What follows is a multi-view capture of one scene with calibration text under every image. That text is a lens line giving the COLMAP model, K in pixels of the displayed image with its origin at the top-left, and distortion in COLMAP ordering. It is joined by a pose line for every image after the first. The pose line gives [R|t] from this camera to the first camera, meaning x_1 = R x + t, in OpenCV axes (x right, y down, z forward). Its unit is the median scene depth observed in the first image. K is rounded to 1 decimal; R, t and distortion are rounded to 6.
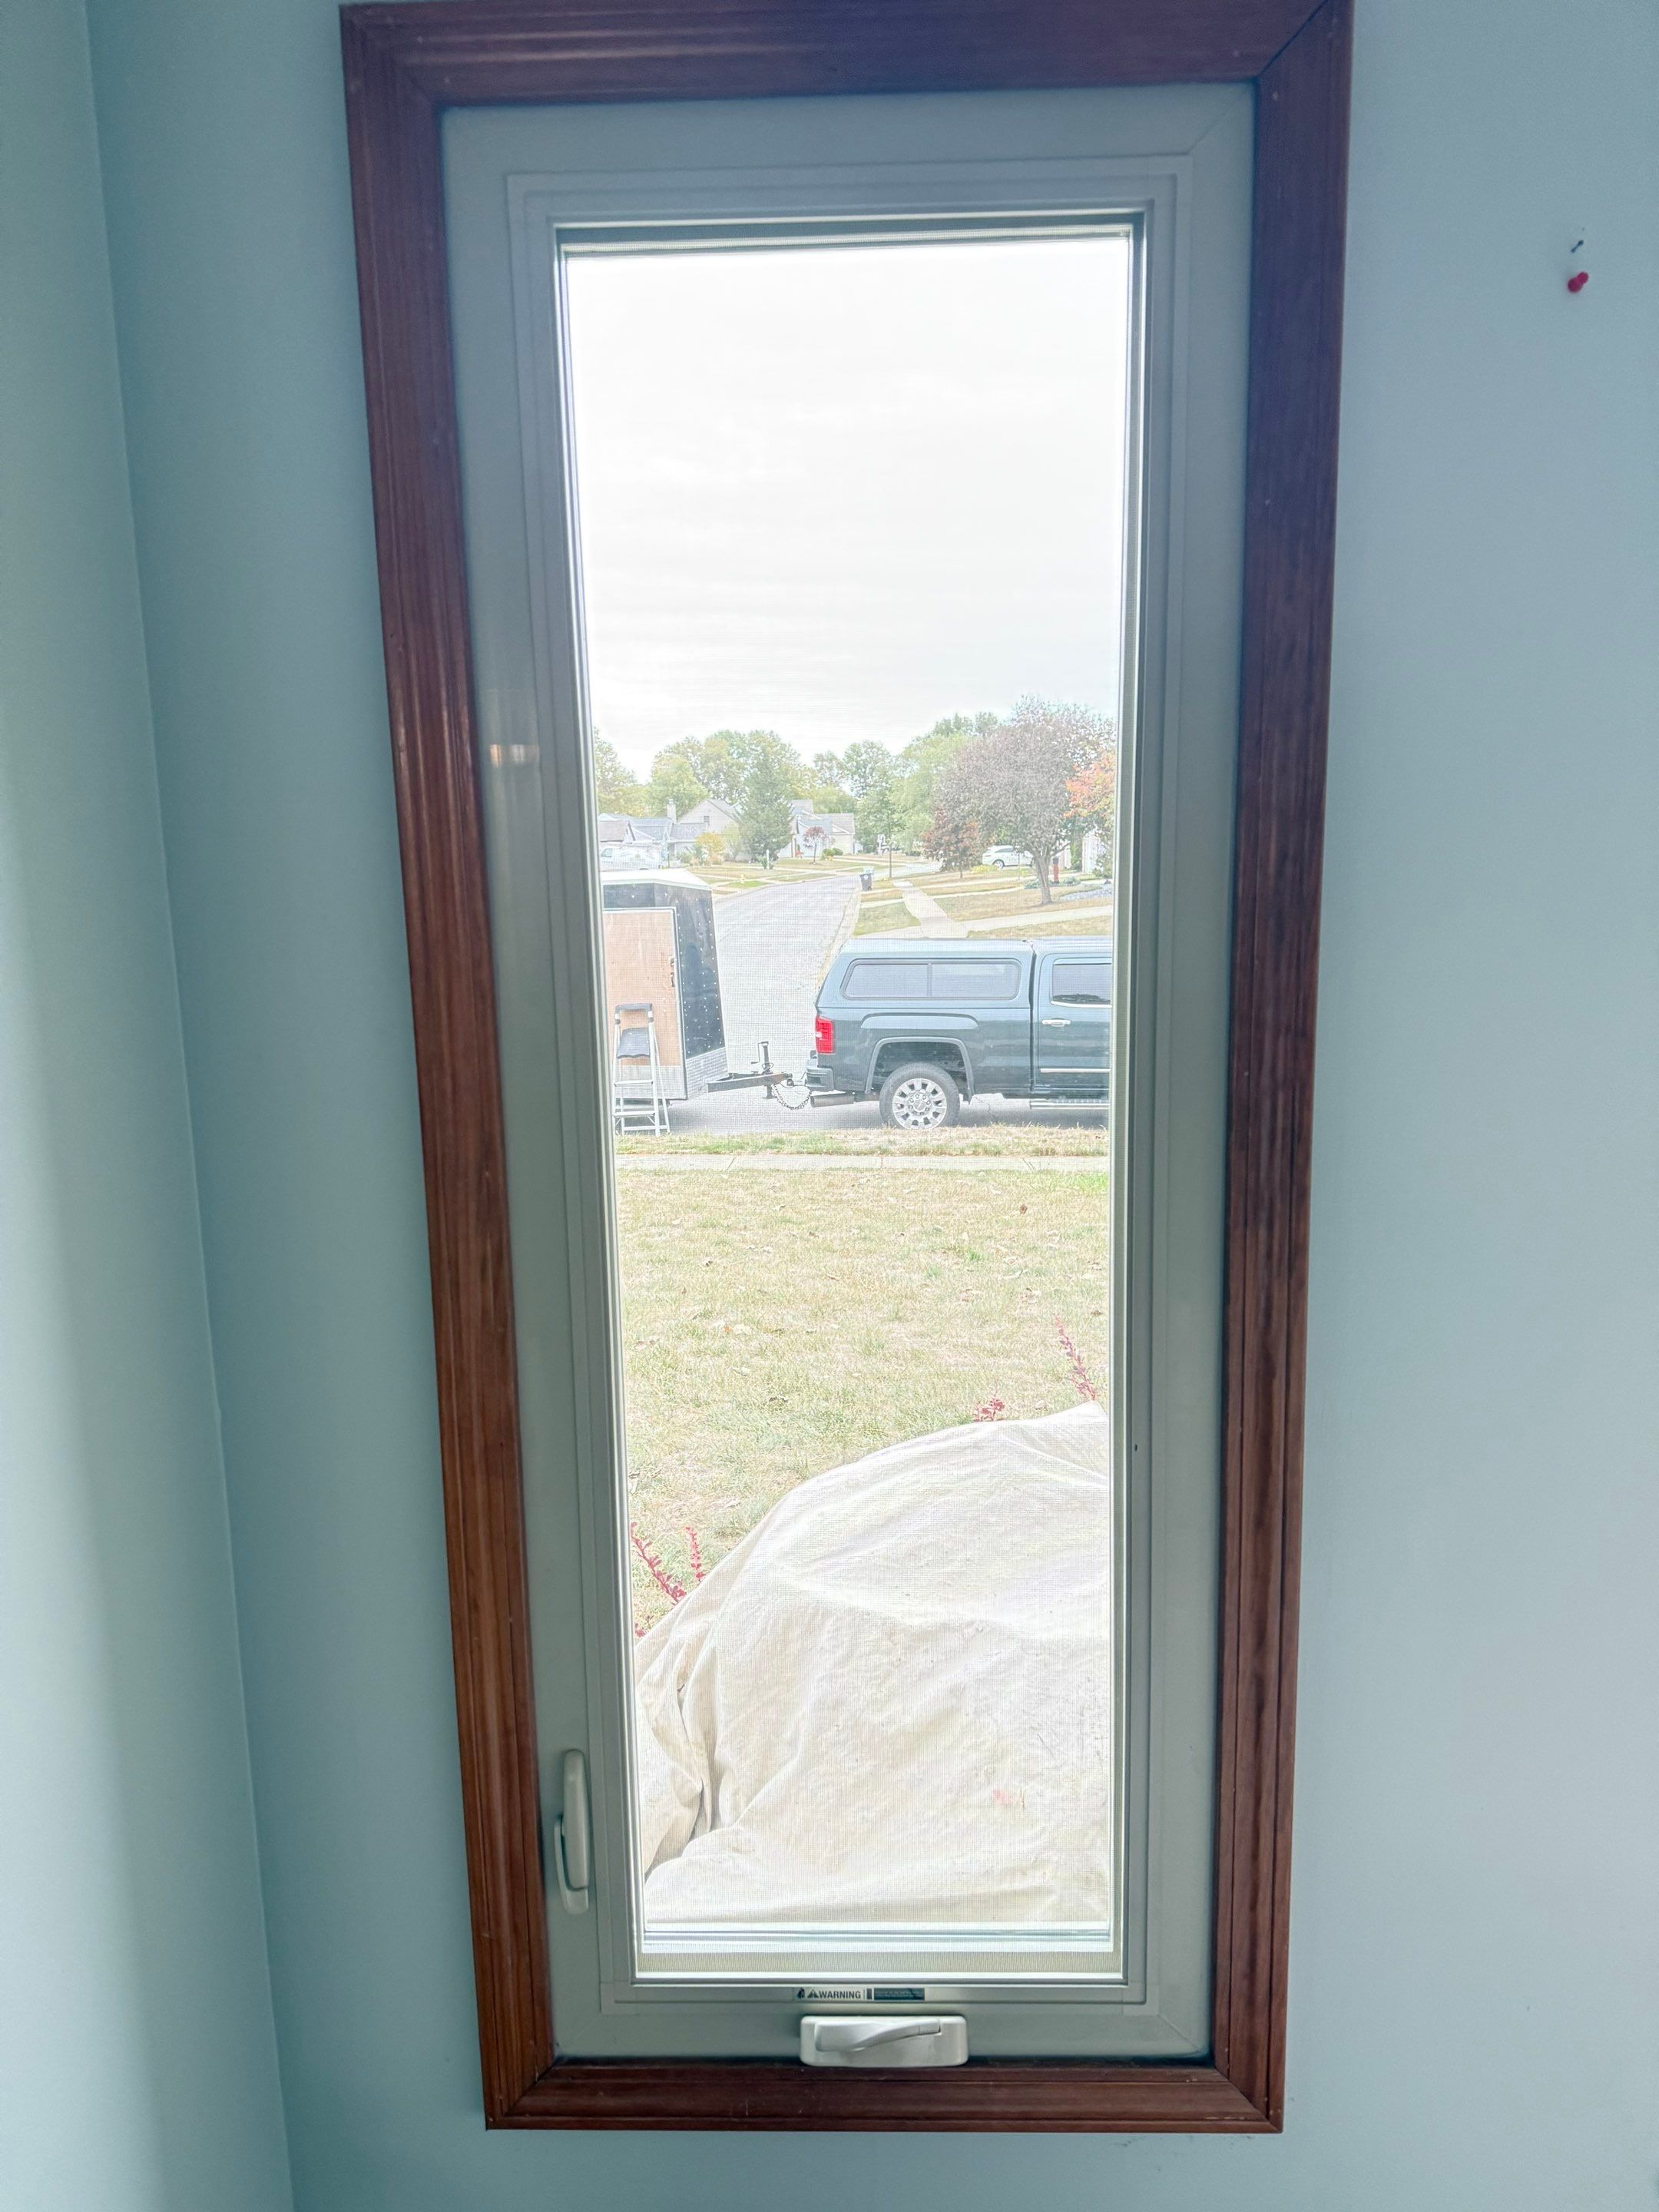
lens RADIAL K [[1615.2, 0, 831.2], [0, 1615.2, 1106.9], [0, 0, 1]] dist [0.064099, 0.004105]
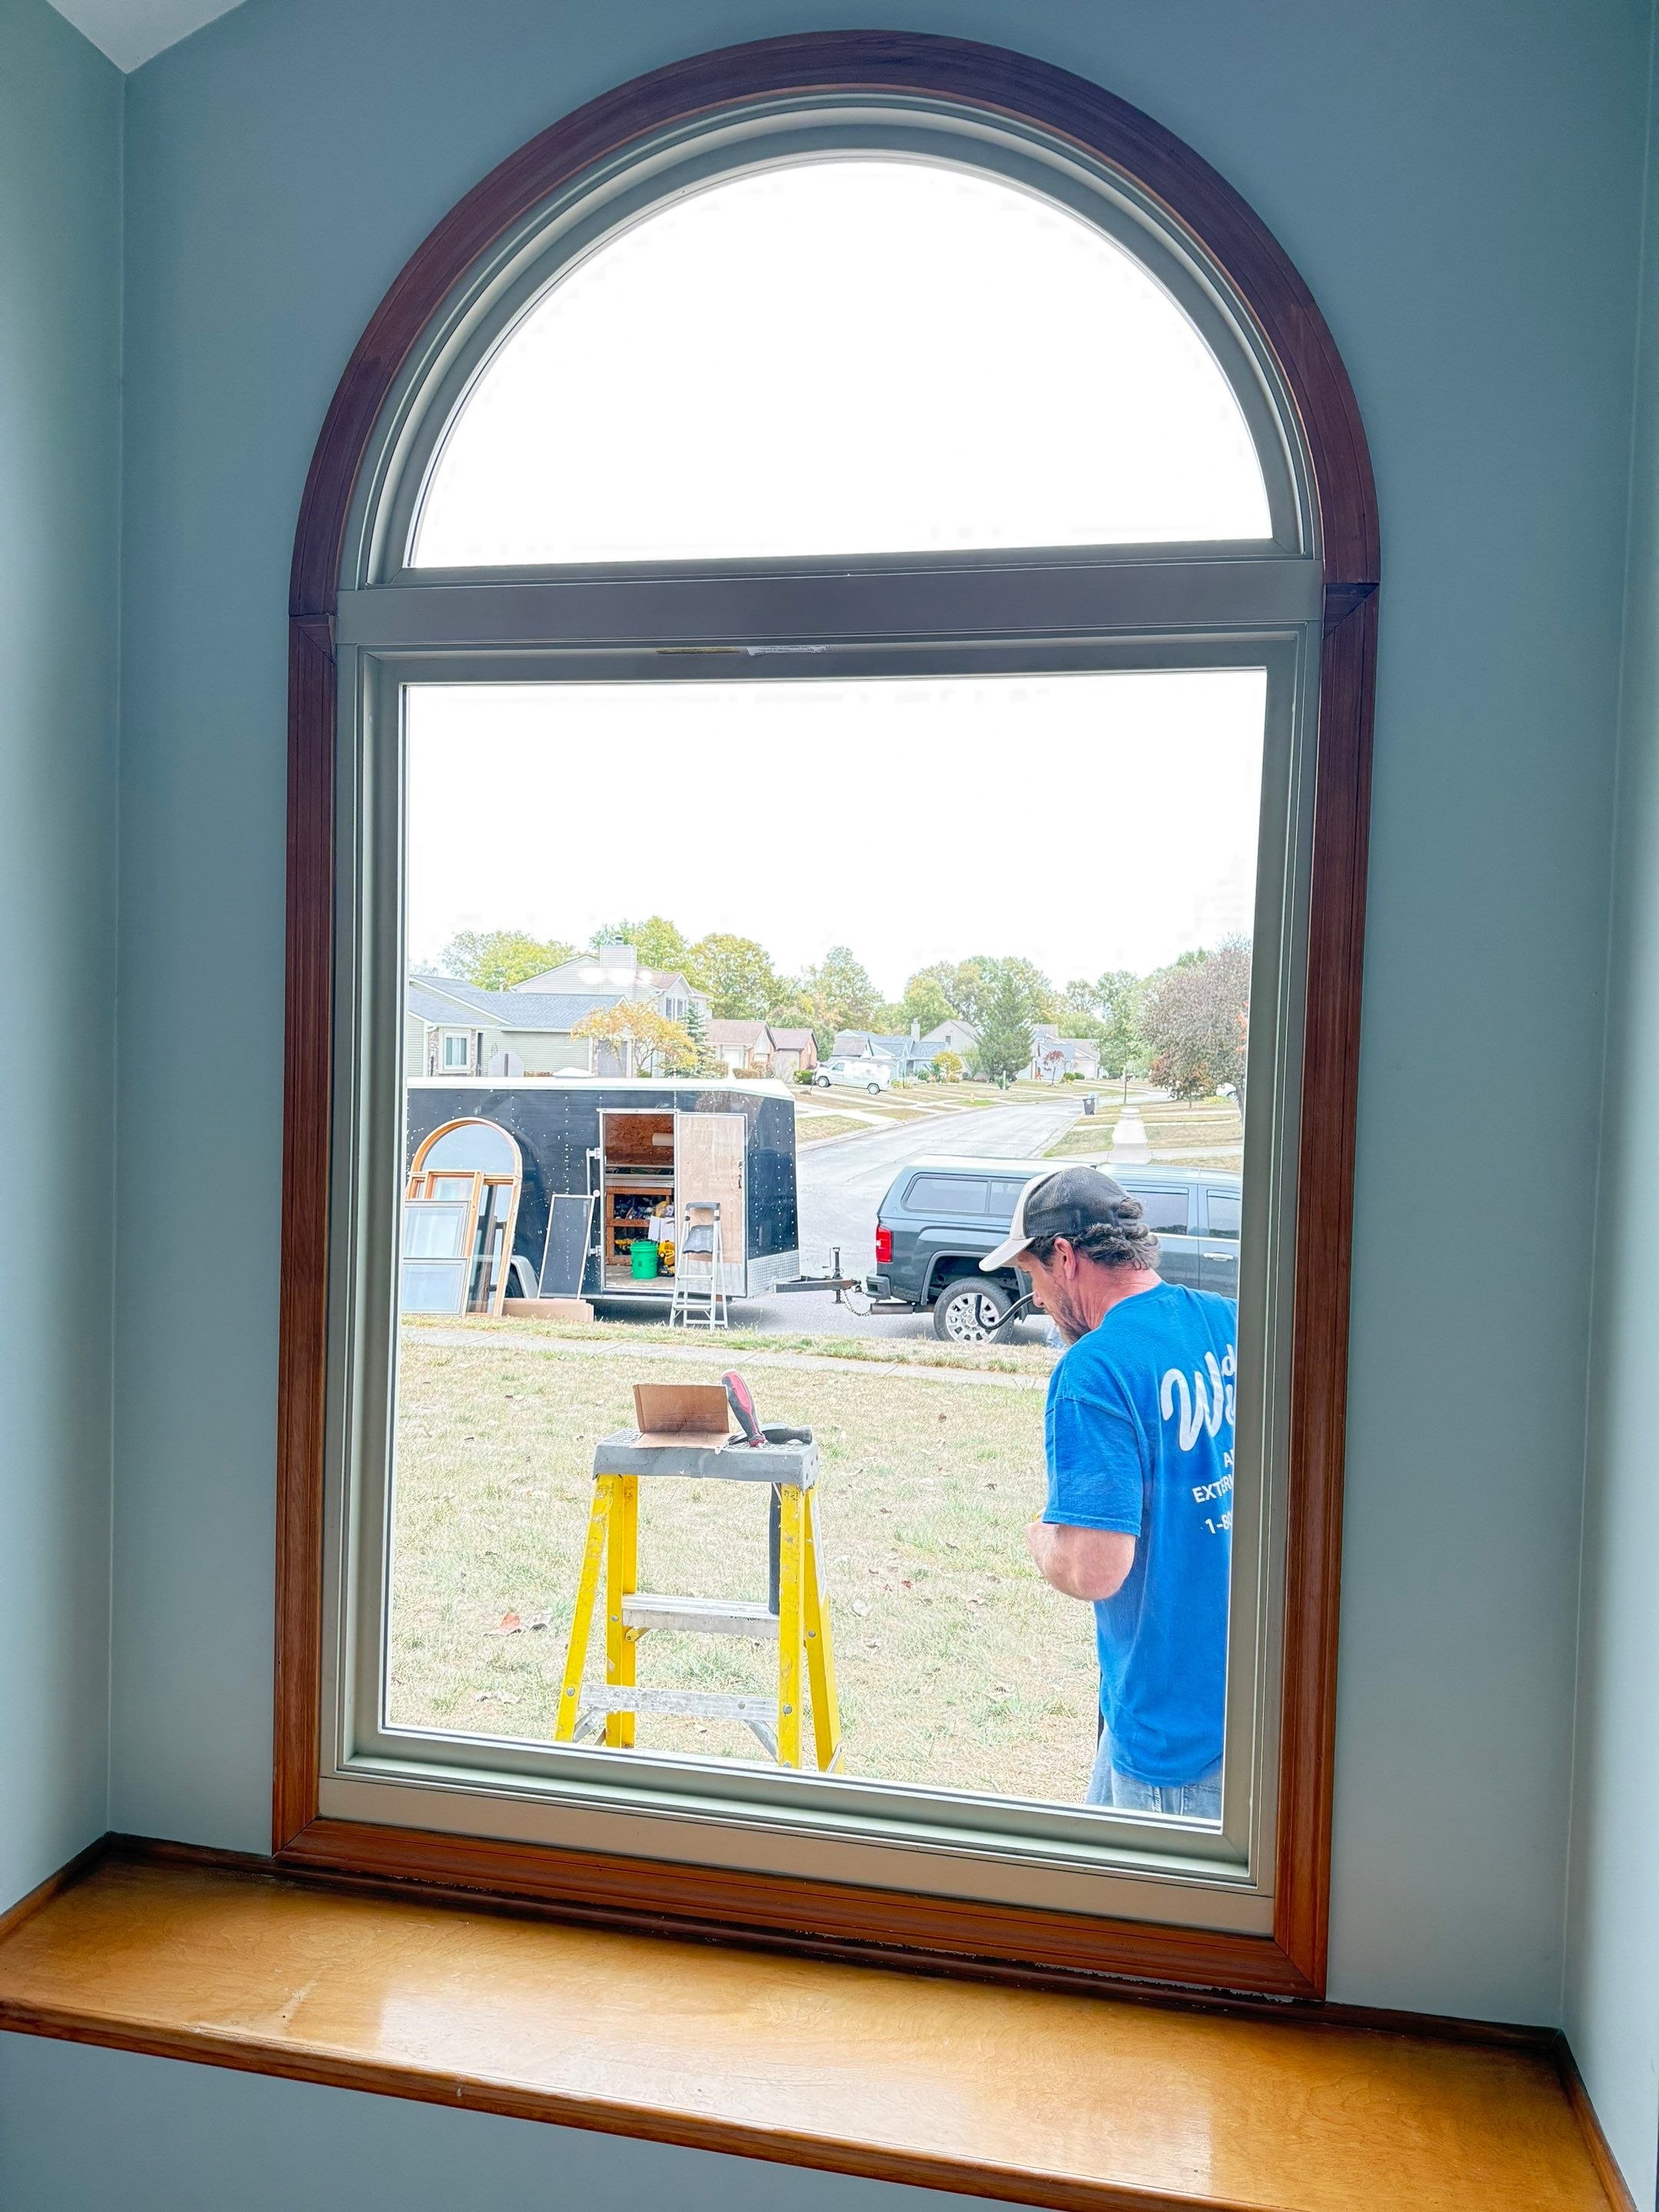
lens RADIAL K [[1615.2, 0, 824.0], [0, 1615.2, 1085.8], [0, 0, 1]] dist [0.064099, 0.004105]
pose [[0.983026, 0.048851, -0.176841, 0.131113], [-0.074228, 0.987385, -0.139863, 0.002691], [0.167777, 0.150615, 0.974251, -0.025123]]
